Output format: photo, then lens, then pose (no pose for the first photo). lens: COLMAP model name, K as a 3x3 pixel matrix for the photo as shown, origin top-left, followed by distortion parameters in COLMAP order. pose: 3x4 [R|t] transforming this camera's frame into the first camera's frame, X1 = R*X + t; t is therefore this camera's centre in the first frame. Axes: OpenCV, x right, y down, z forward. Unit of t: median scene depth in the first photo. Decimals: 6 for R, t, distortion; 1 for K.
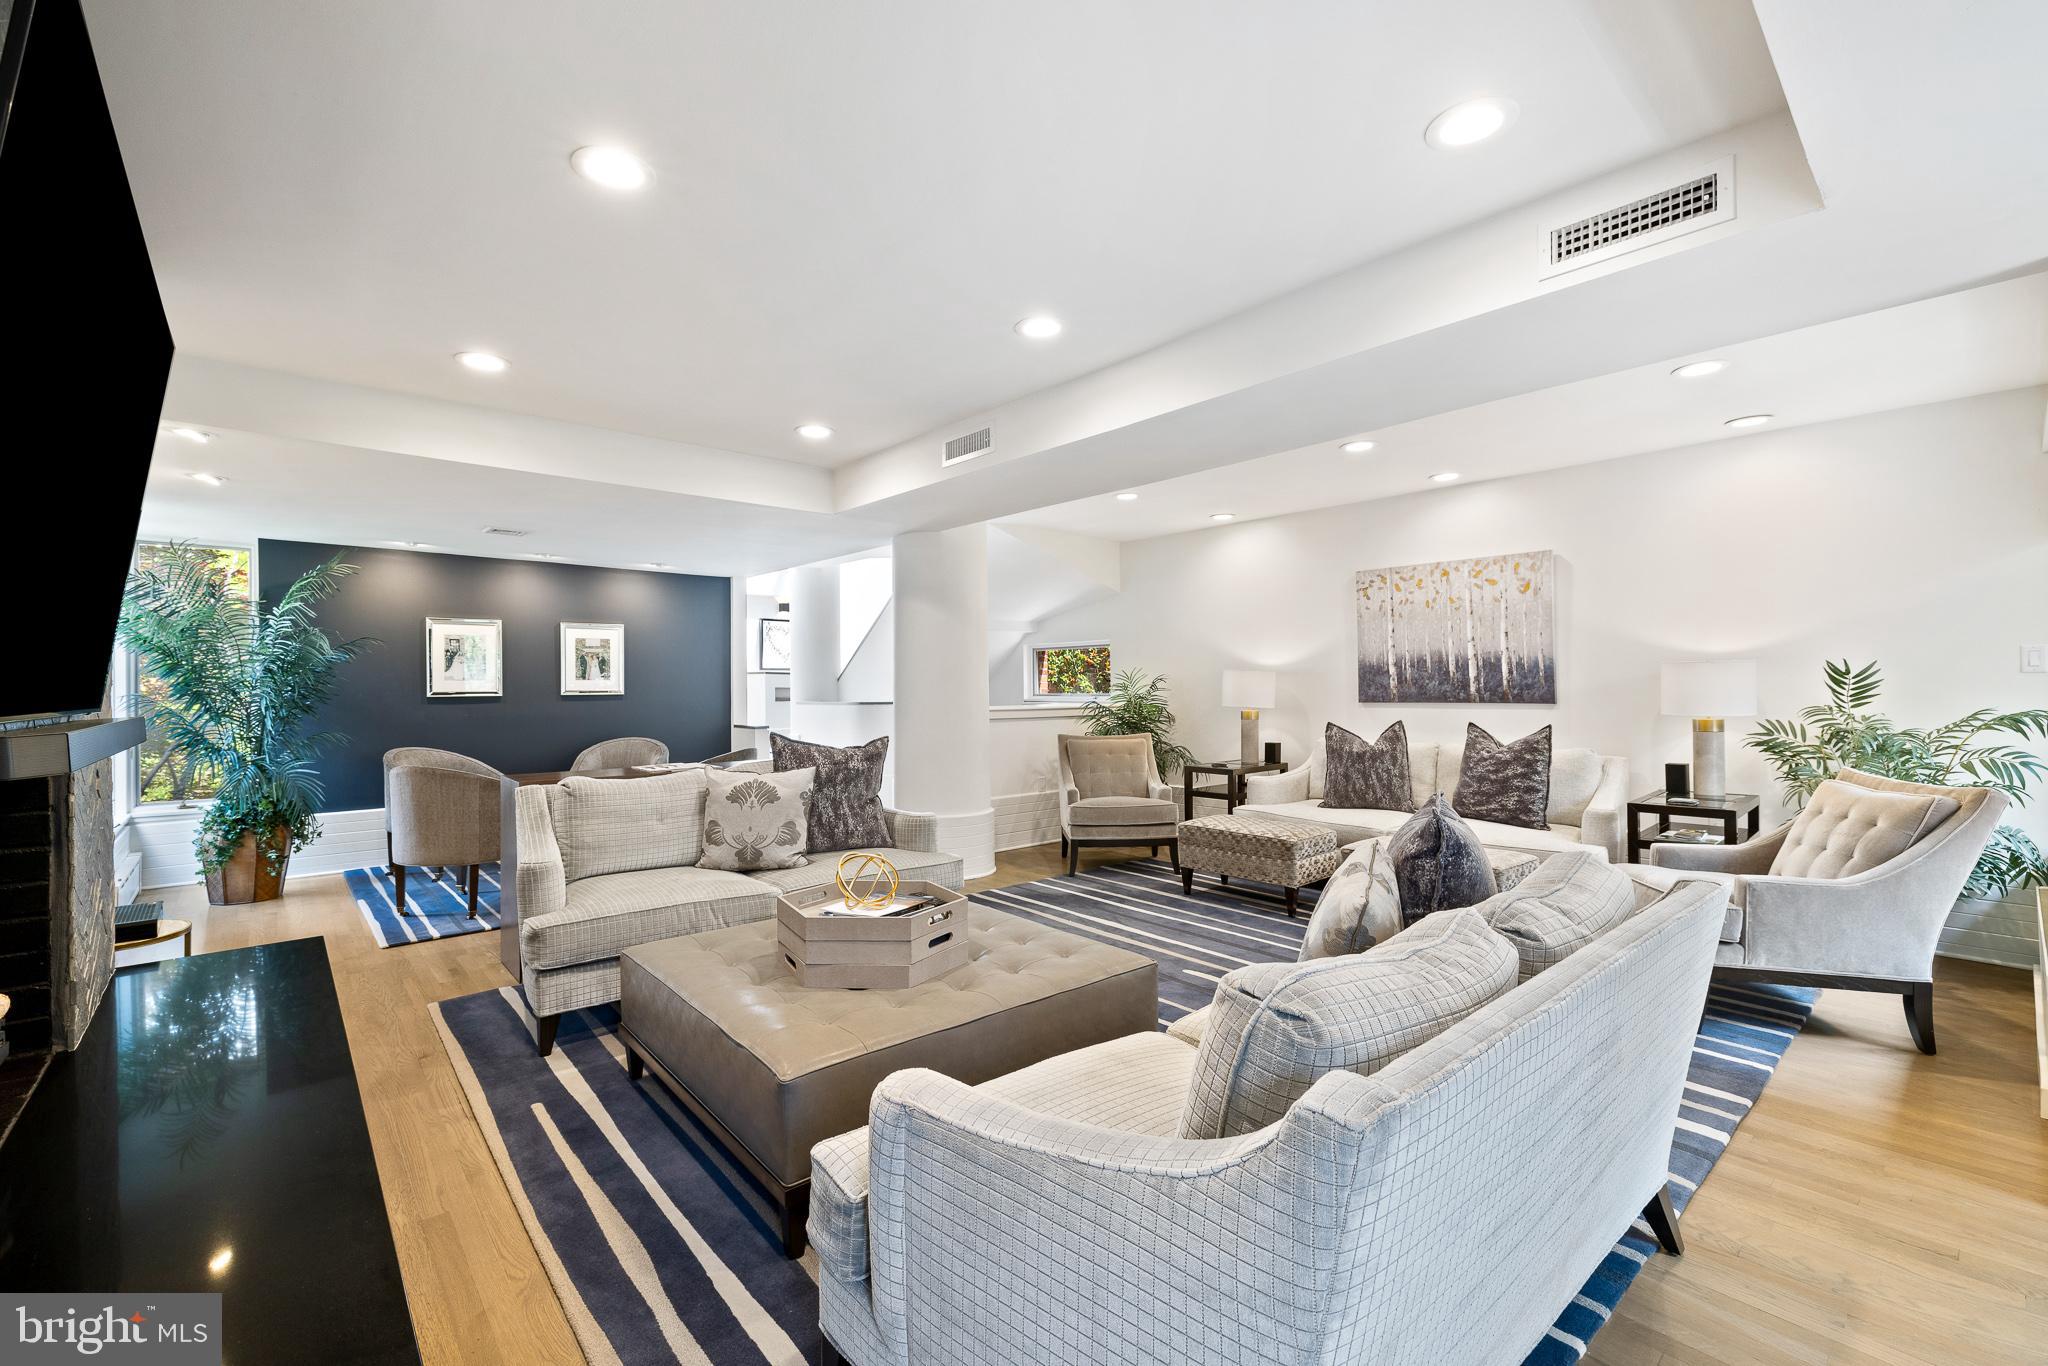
lens RADIAL K [[860.7, 0, 1022.6], [0, 860.7, 686.1], [0, 0, 1]] dist [0.000600, 0.000517]
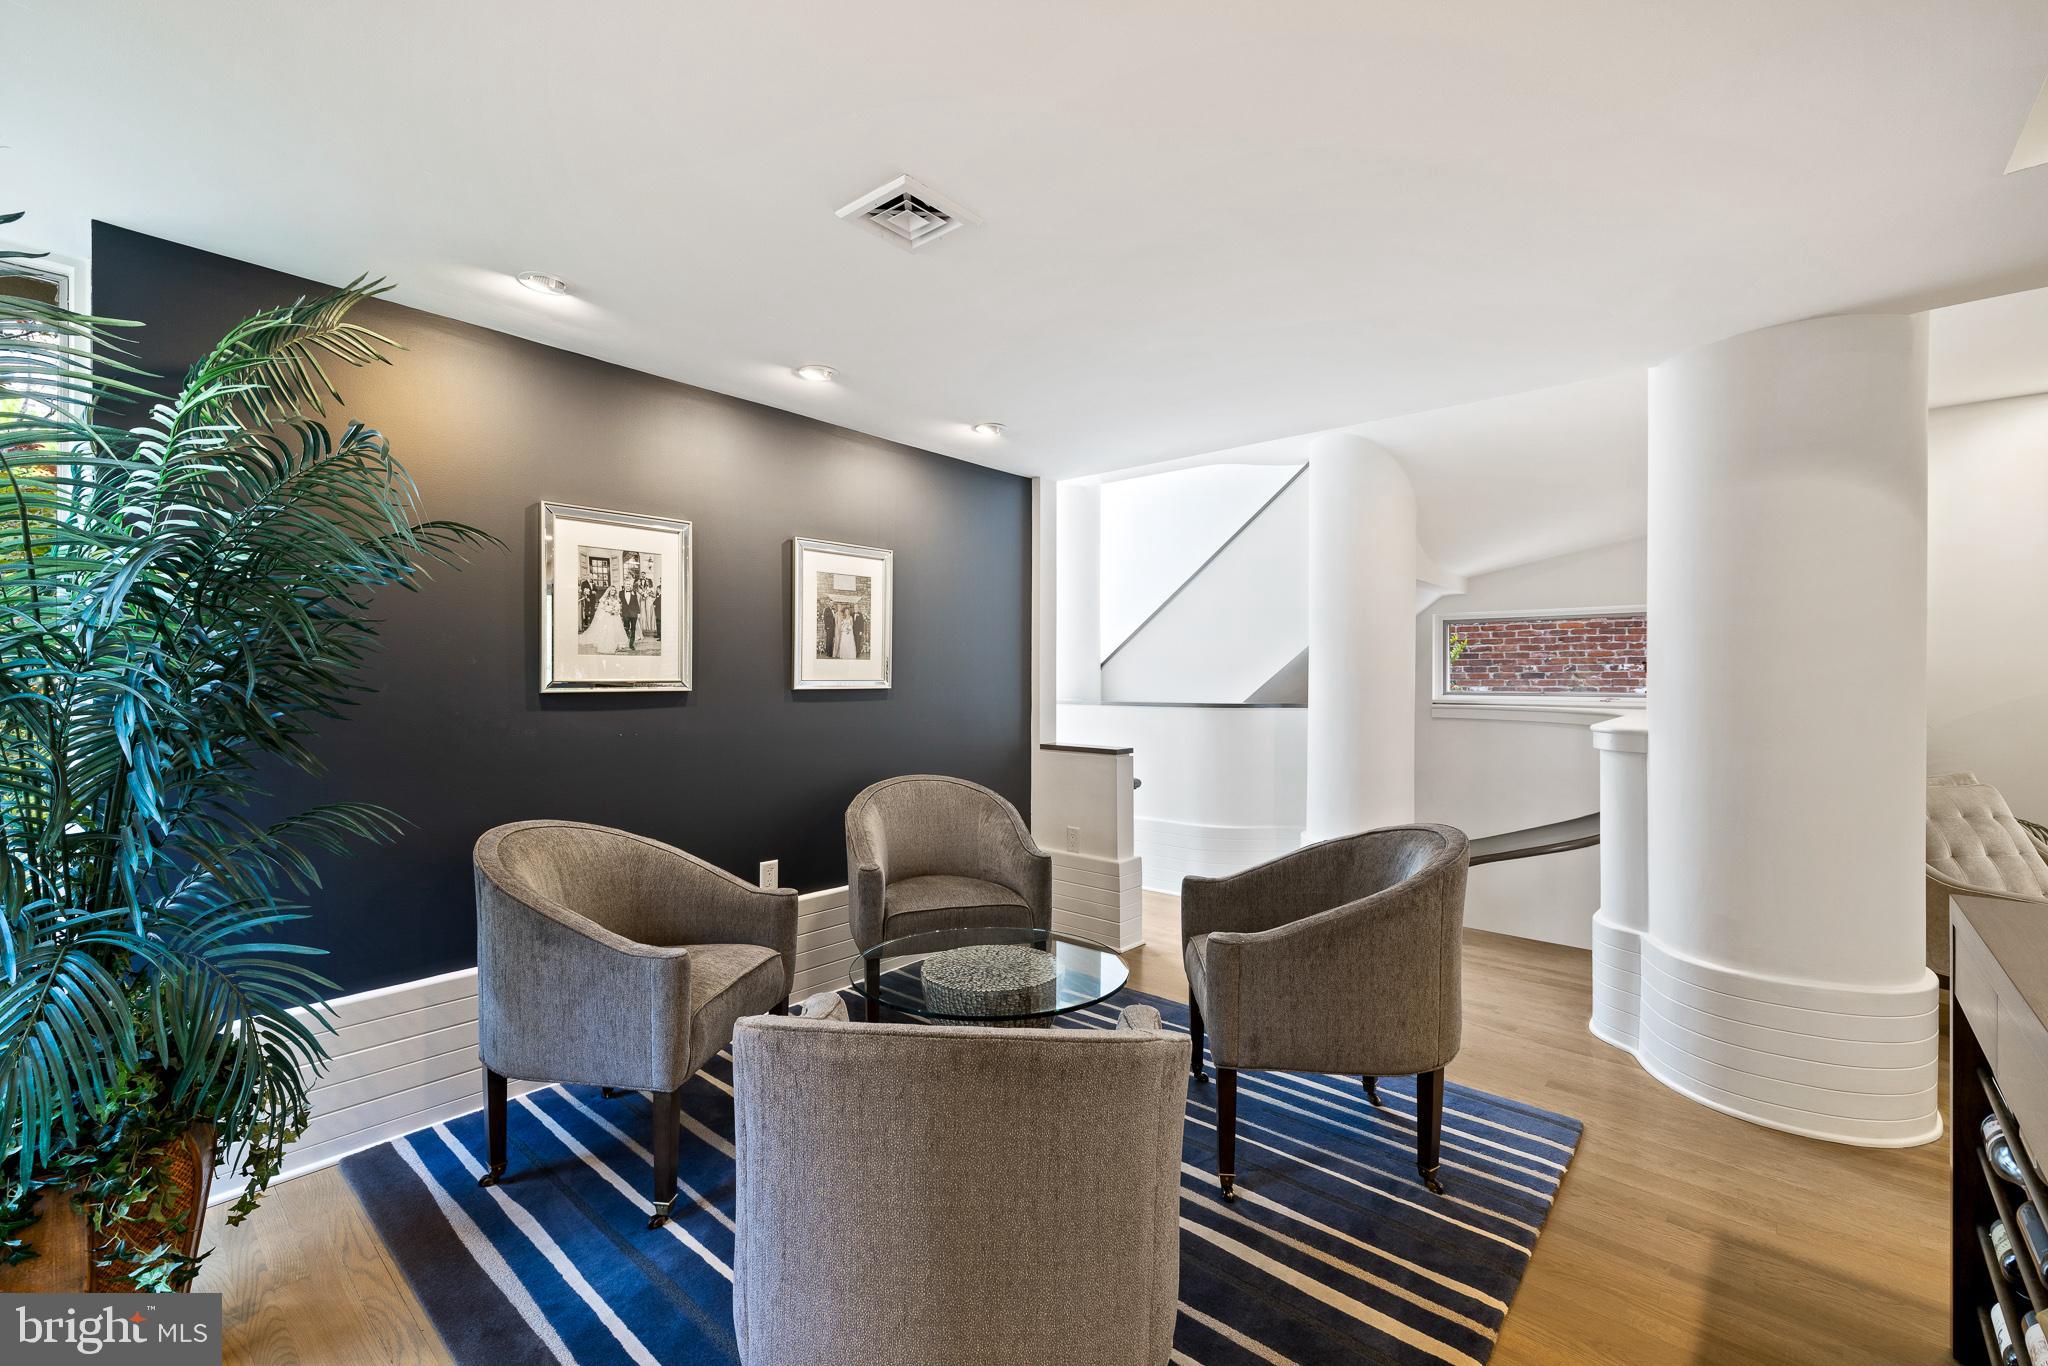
lens RADIAL K [[860.7, 0, 1026.0], [0, 860.7, 679.8], [0, 0, 1]] dist [0.000600, 0.000517]
pose [[0.992459, 0.008722, 0.122263, -0.504767], [-0.008996, 0.999958, 0.001692, 0.003131], [-0.122243, -0.002779, 0.992496, 0.554864]]
